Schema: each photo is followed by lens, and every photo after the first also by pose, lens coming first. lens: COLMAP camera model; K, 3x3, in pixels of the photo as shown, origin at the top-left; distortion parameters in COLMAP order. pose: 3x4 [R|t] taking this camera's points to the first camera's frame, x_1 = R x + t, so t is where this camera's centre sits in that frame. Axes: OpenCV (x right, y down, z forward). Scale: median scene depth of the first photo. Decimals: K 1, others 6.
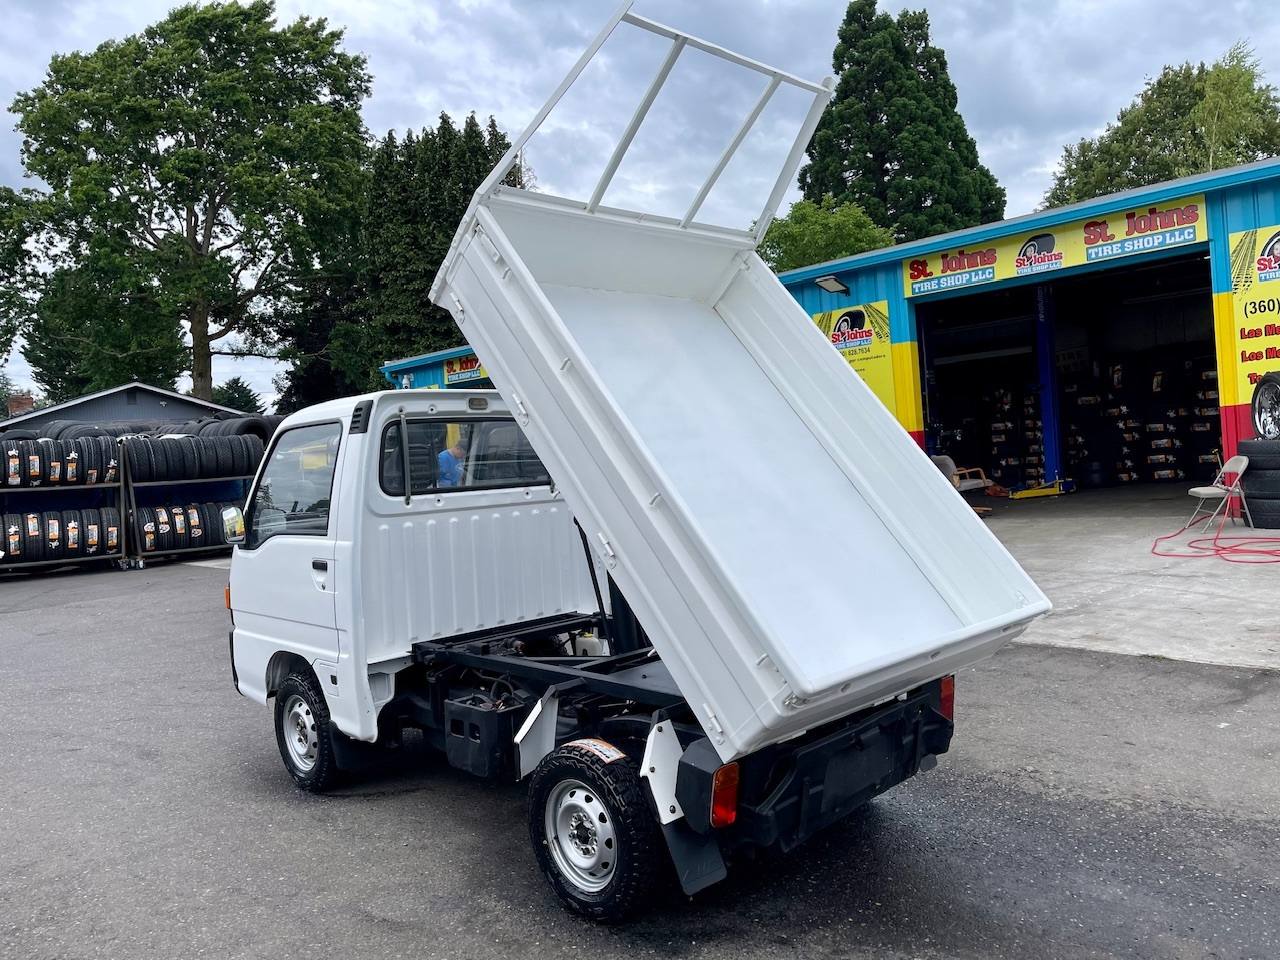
lens RADIAL K [[973.7, 0, 653.1], [0, 973.7, 478.6], [0, 0, 1]] dist [0.079096, -0.105605]
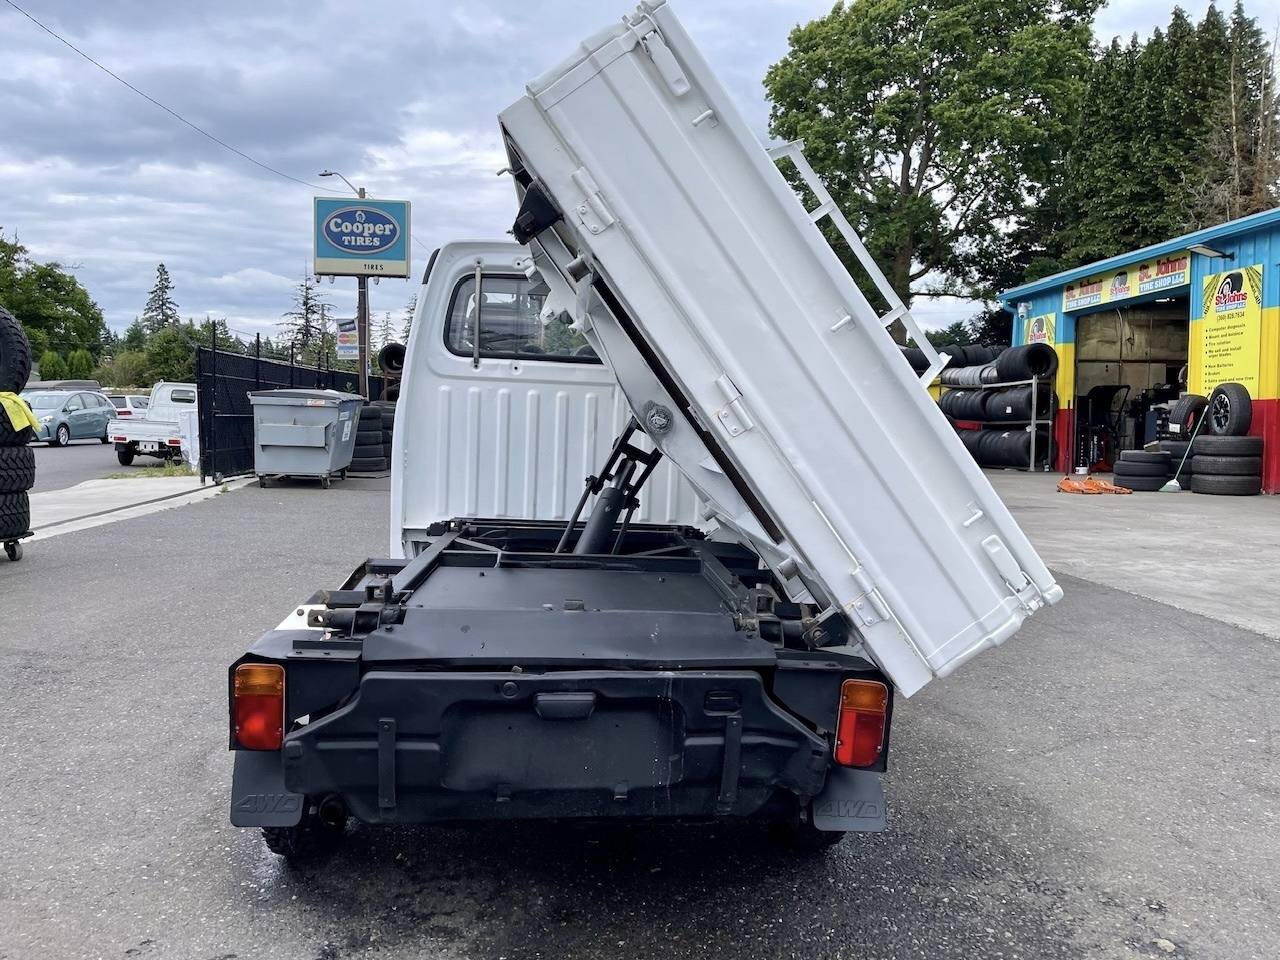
lens RADIAL K [[973.7, 0, 643.2], [0, 973.7, 486.9], [0, 0, 1]] dist [0.079096, -0.105605]
pose [[0.750716, 0.115994, -0.650362, 0.139906], [-0.075720, 0.993085, 0.089716, 0.011505], [0.656272, -0.018105, 0.754307, 0.116936]]
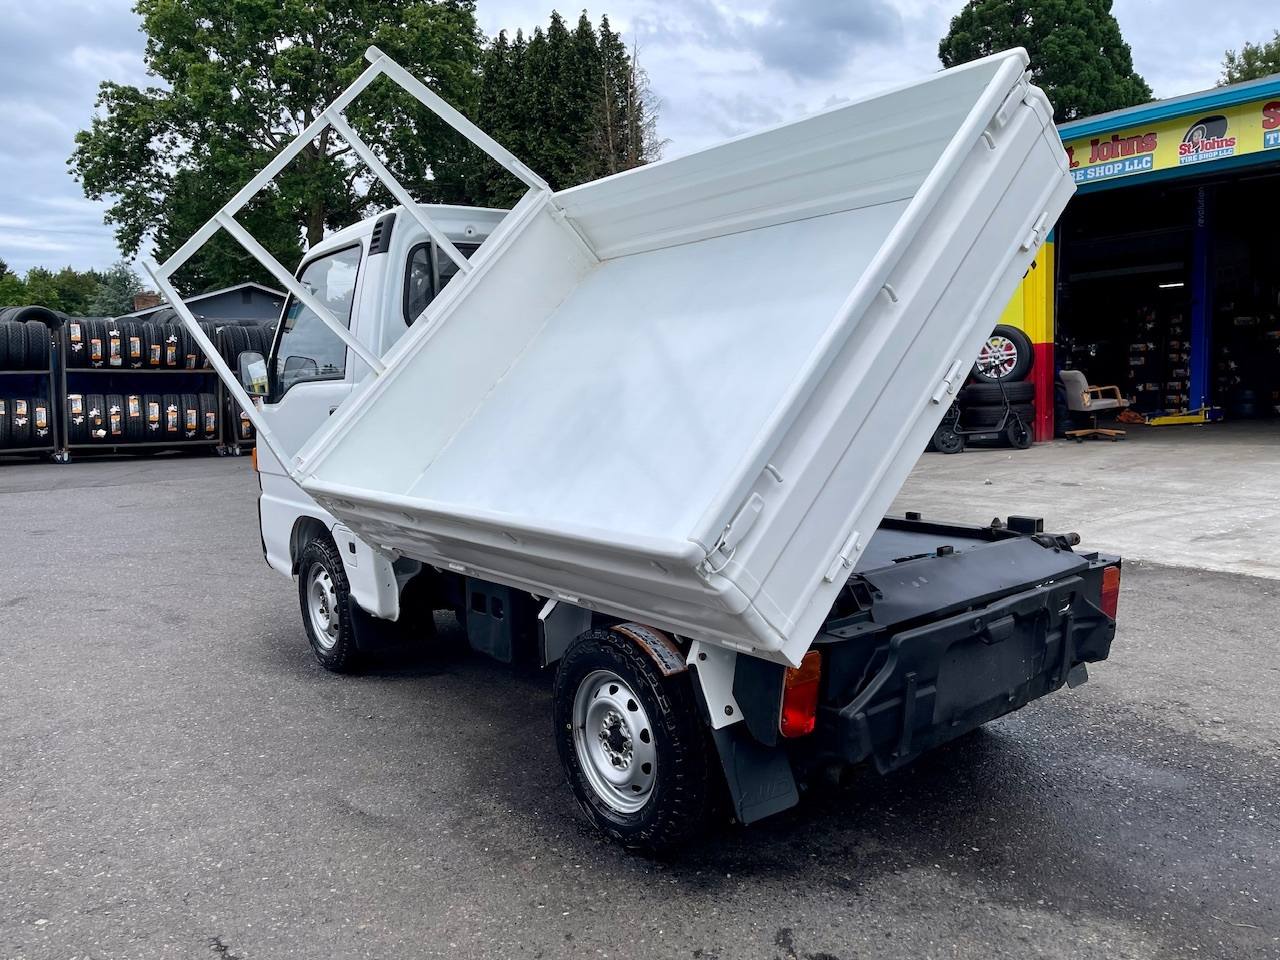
lens RADIAL K [[973.7, 0, 646.6], [0, 973.7, 486.5], [0, 0, 1]] dist [0.079096, -0.105605]
pose [[0.992805, 0.051620, -0.108042, 0.008715], [-0.042464, 0.995442, 0.085392, 0.019684], [0.111958, -0.080190, 0.990472, 0.048198]]
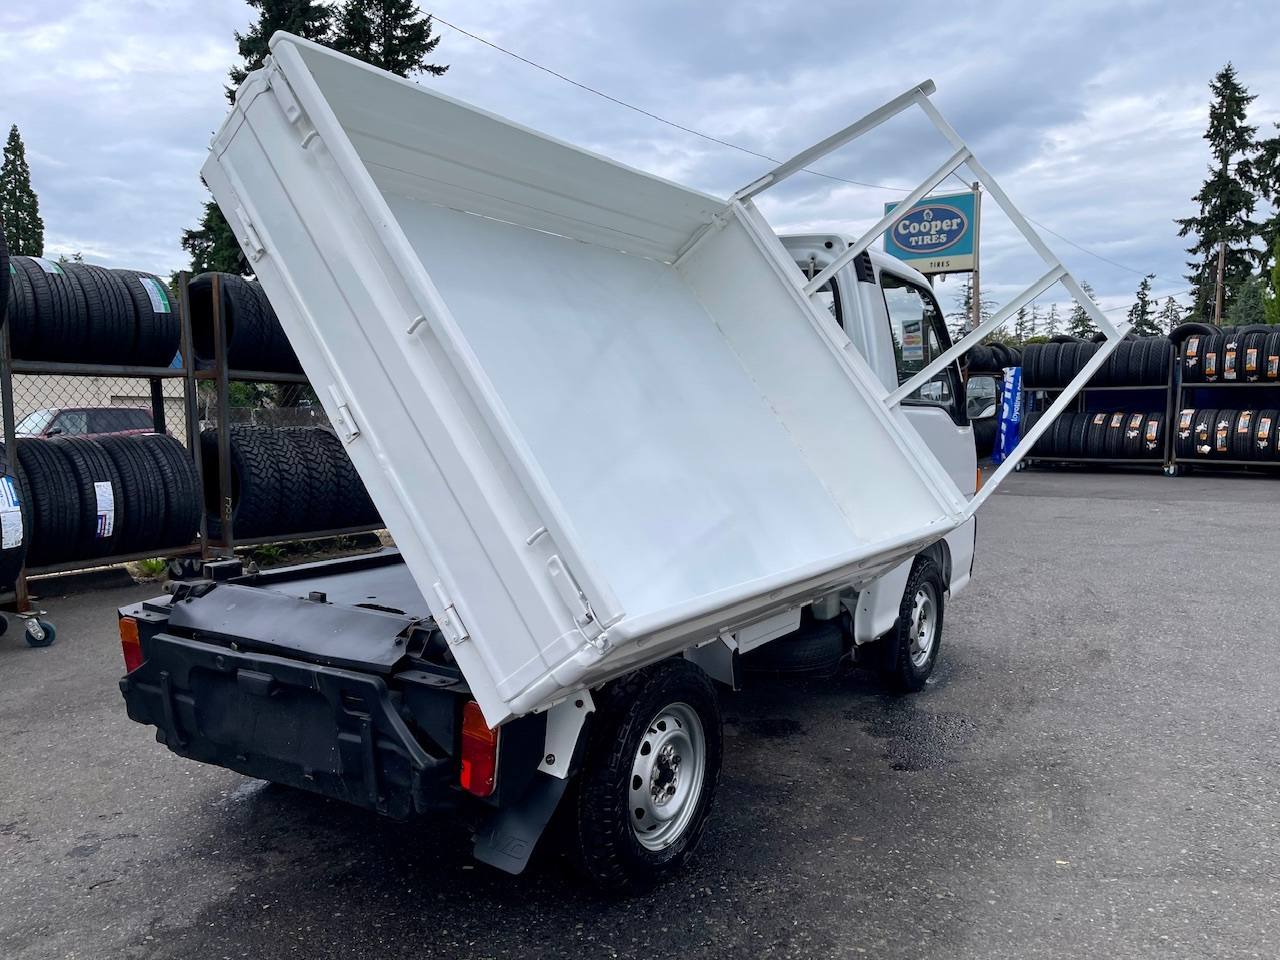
lens RADIAL K [[973.7, 0, 638.7], [0, 973.7, 481.6], [0, 0, 1]] dist [0.079096, -0.105605]
pose [[0.189511, 0.123181, -0.974121, 0.203320], [-0.025007, 0.992383, 0.120625, 0.003135], [0.981560, 0.001500, 0.191148, 0.236307]]
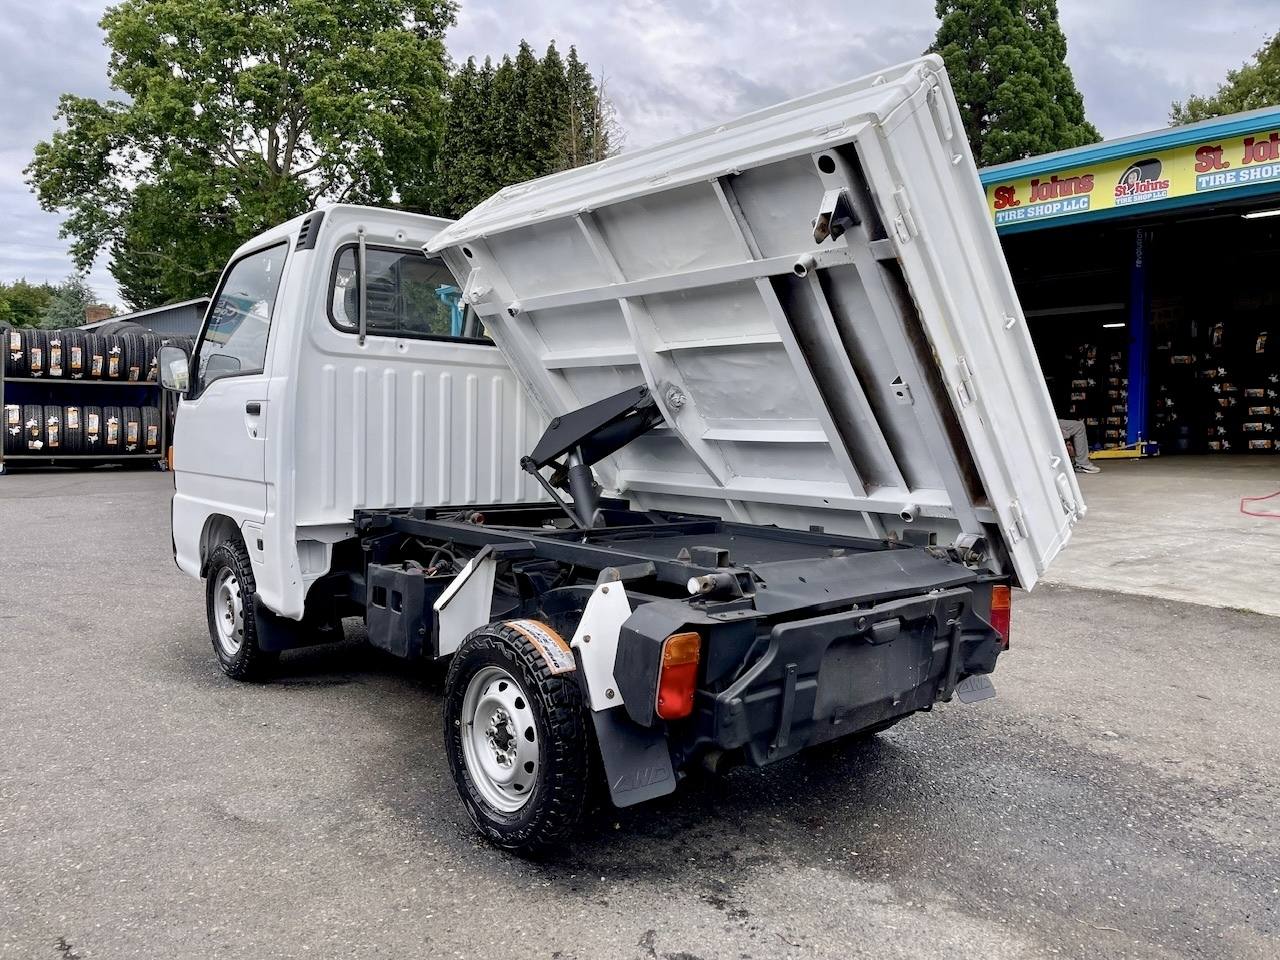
lens RADIAL K [[973.7, 0, 652.5], [0, 973.7, 482.0], [0, 0, 1]] dist [0.079096, -0.105605]
pose [[0.995537, 0.067244, -0.066210, 0.021410], [-0.063957, 0.996670, 0.050579, 0.023456], [0.069391, -0.046119, 0.996523, 0.048892]]
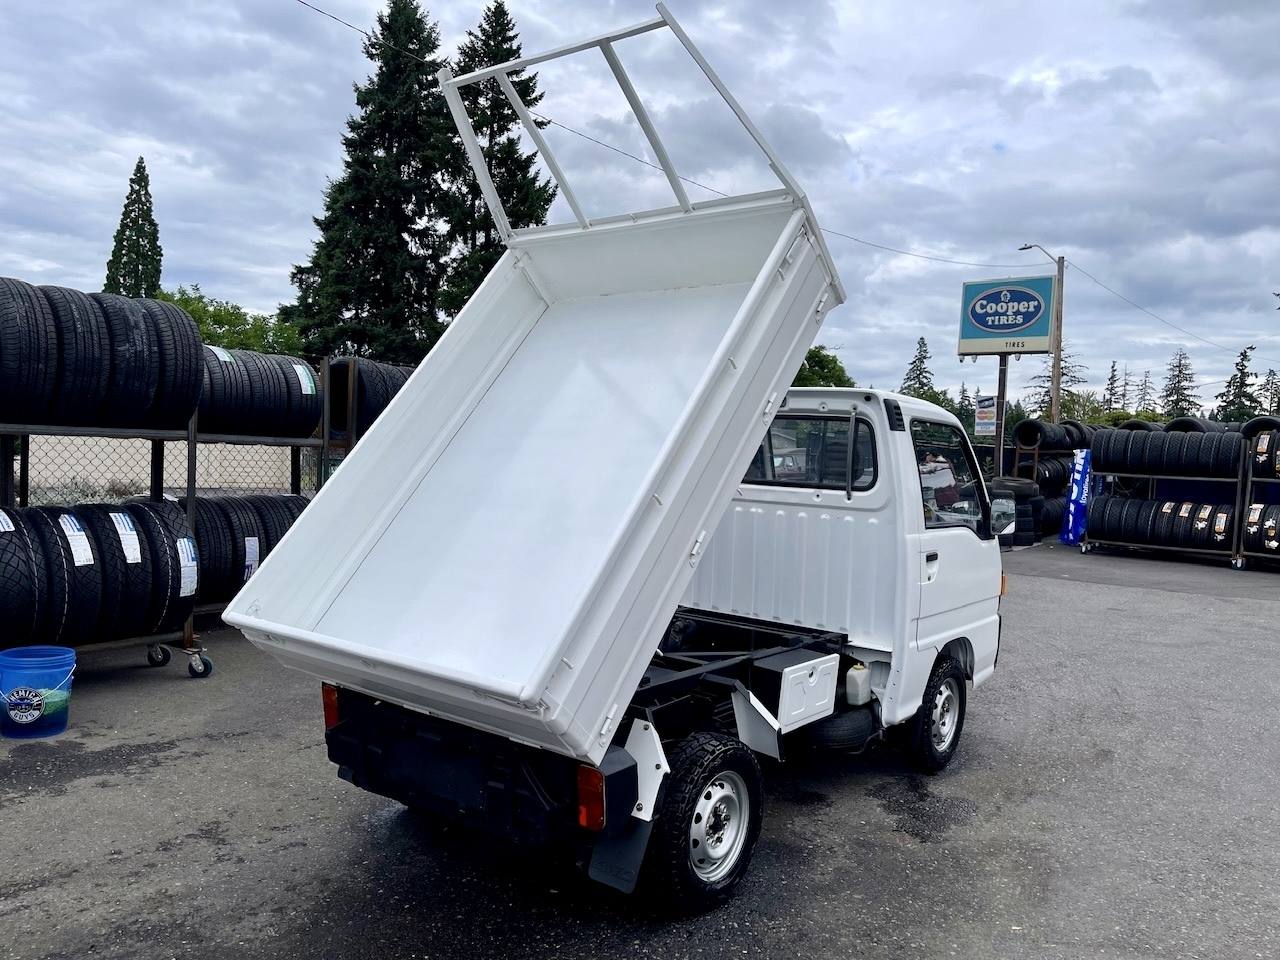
lens RADIAL K [[973.7, 0, 639.6], [0, 973.7, 469.7], [0, 0, 1]] dist [0.079096, -0.105605]
pose [[0.111026, 0.077946, -0.990756, 0.253656], [-0.075622, 0.994692, 0.069782, -0.020400], [0.990936, 0.067176, 0.116331, 0.227326]]
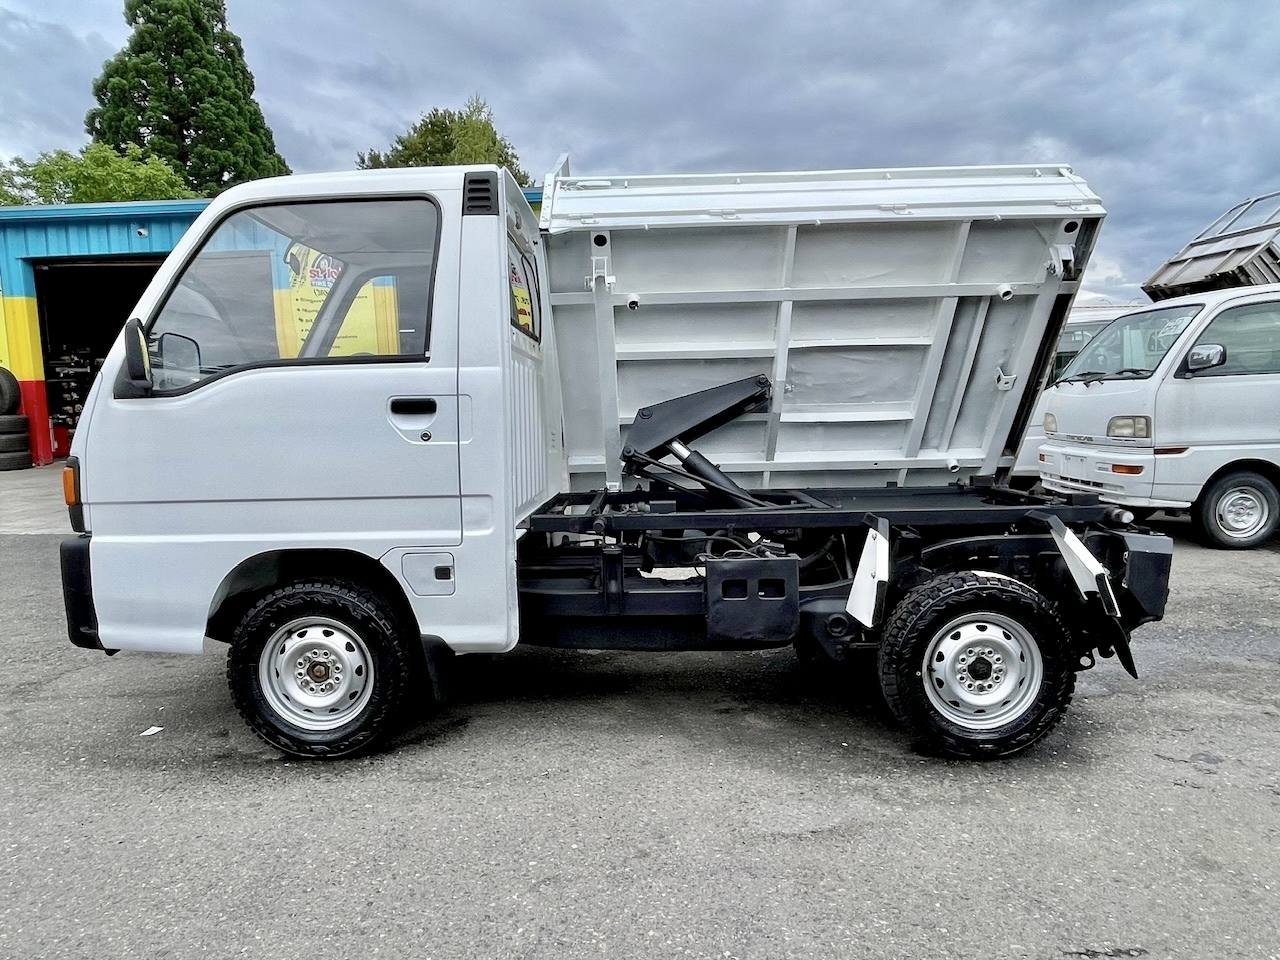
lens RADIAL K [[825.2, 0, 630.2], [0, 825.2, 490.9], [0, 0, 1]] dist [-0.003423, -0.006035]
pose [[0.721091, -0.010276, 0.692764, -0.171603], [-0.013509, 0.999491, 0.028886, 0.036935], [-0.692708, -0.030188, 0.720586, 0.137412]]
